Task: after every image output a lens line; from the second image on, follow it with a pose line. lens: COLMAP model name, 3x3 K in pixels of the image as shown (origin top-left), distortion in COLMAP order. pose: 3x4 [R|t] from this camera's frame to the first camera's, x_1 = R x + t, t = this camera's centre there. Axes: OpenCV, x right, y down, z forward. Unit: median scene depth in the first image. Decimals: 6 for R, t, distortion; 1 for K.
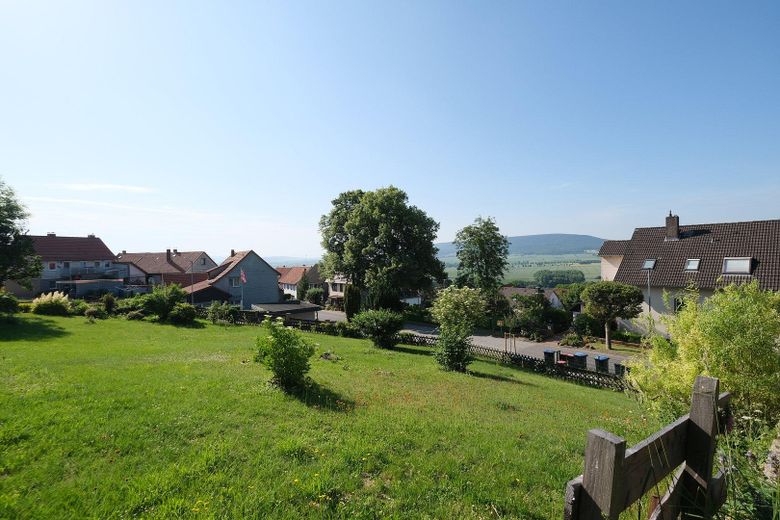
lens RADIAL K [[351.7, 0, 390.9], [0, 351.7, 261.6], [0, 0, 1]] dist [-0.004281, -0.000830]
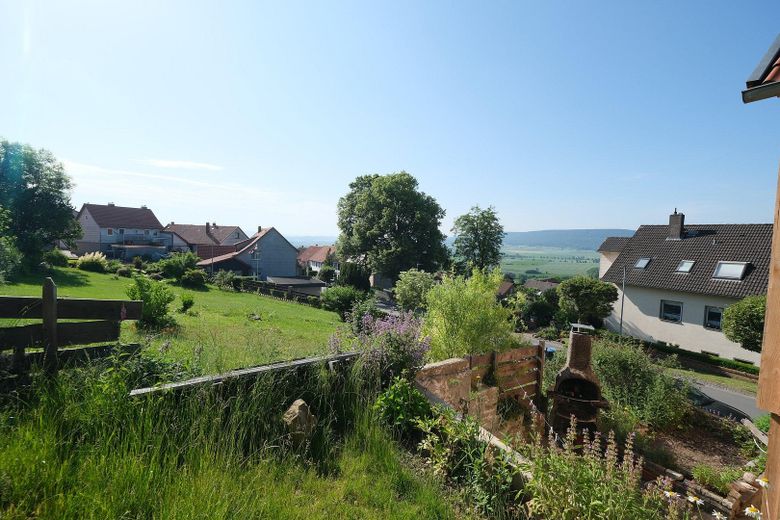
lens RADIAL K [[351.7, 0, 391.5], [0, 351.7, 262.5], [0, 0, 1]] dist [-0.004281, -0.000830]
pose [[0.988629, 0.067794, -0.134225, 0.134006], [-0.061837, 0.996928, 0.048066, 0.001369], [0.137072, -0.039220, 0.989784, -0.028344]]
